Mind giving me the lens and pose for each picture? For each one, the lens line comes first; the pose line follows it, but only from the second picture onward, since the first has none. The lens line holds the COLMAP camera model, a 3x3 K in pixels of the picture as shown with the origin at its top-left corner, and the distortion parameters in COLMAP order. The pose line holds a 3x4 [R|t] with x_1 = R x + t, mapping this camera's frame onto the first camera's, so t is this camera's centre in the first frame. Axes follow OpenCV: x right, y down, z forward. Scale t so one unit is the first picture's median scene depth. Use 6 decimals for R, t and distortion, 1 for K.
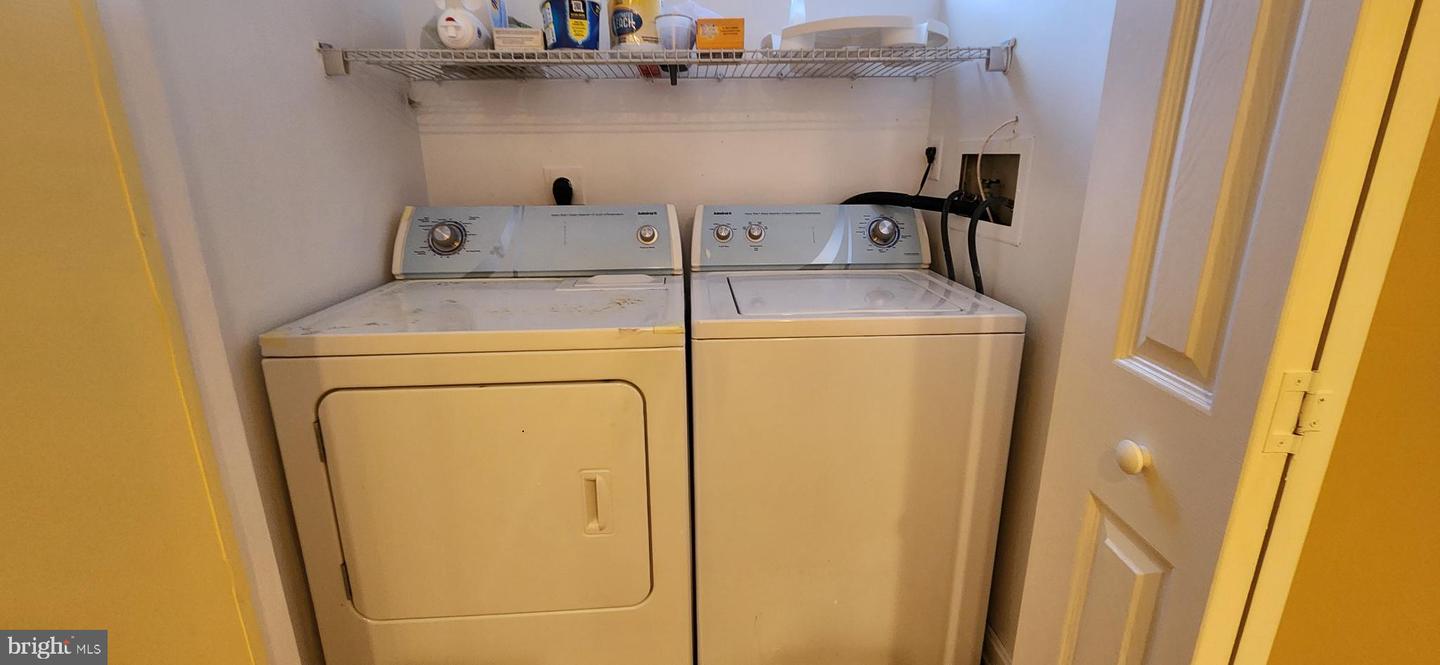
lens RADIAL K [[560.5, 0, 720.0], [0, 560.5, 332.5], [0, 0, 1]] dist [-0.000160, -0.000107]
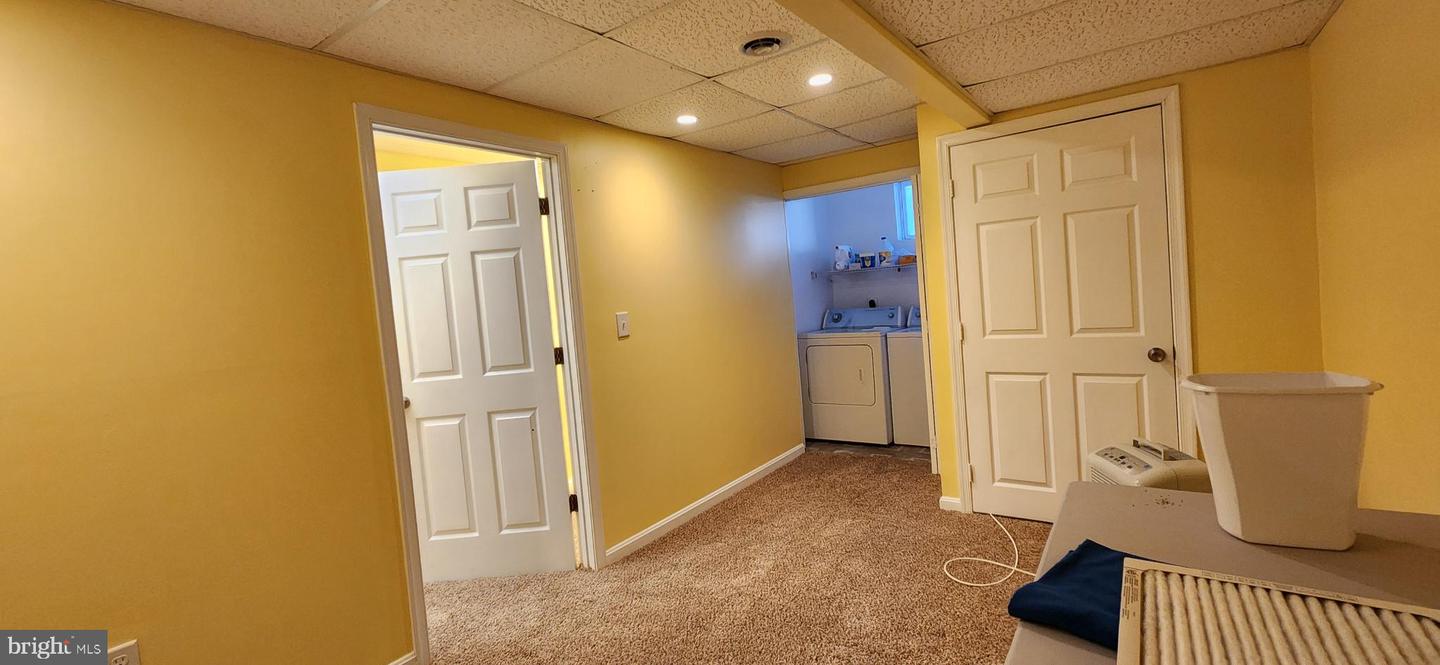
lens RADIAL K [[589.2, 0, 724.3], [0, 589.2, 316.7], [0, 0, 1]] dist [0.000189, -0.000050]
pose [[0.754987, -0.028942, -0.655101, 1.441664], [-0.089300, 0.985180, -0.146442, 0.440966], [0.649631, 0.169062, 0.741213, -2.267576]]
